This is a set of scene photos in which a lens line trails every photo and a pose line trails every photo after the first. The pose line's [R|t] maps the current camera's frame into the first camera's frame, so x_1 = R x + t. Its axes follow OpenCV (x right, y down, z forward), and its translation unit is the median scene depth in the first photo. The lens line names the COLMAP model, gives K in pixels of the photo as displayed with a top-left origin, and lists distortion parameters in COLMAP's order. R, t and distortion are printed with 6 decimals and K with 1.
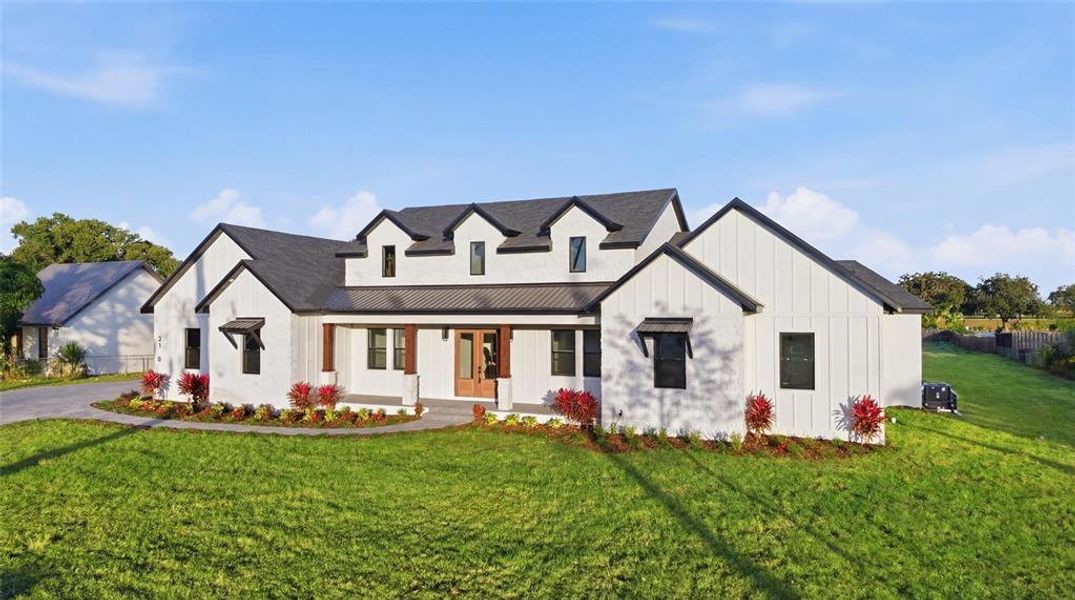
lens RADIAL K [[649.8, 0, 564.7], [0, 649.8, 299.1], [0, 0, 1]] dist [0.068671, -0.000246]
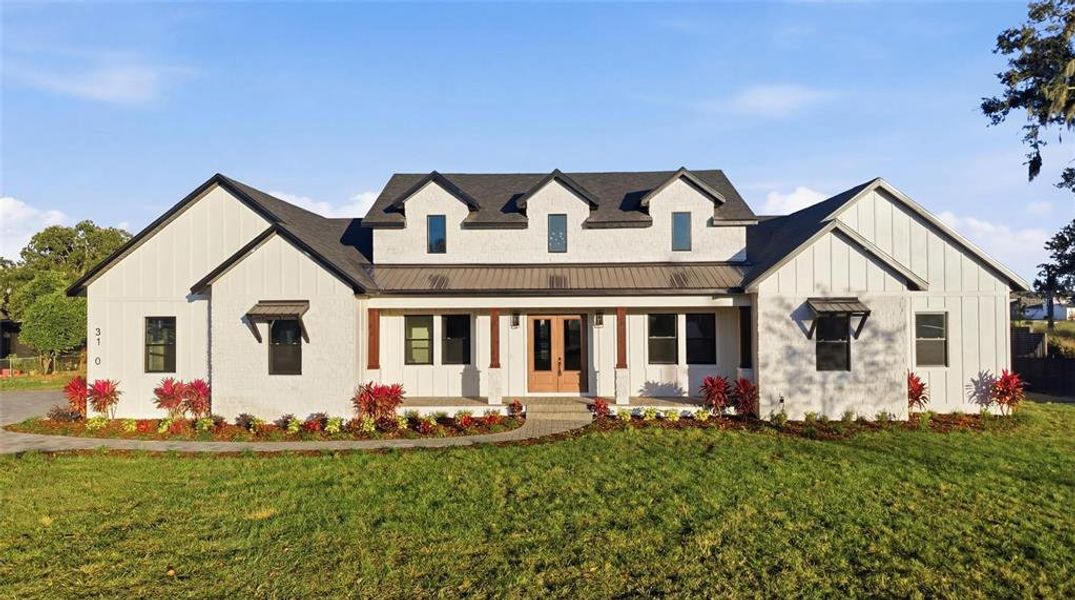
lens RADIAL K [[654.2, 0, 541.1], [0, 654.2, 299.6], [0, 0, 1]] dist [0.009257, 0.000430]
pose [[0.944972, -0.005933, 0.327099, -0.444216], [-0.002444, 0.999680, 0.025194, 0.004058], [-0.327143, -0.024607, 0.944654, 0.177816]]
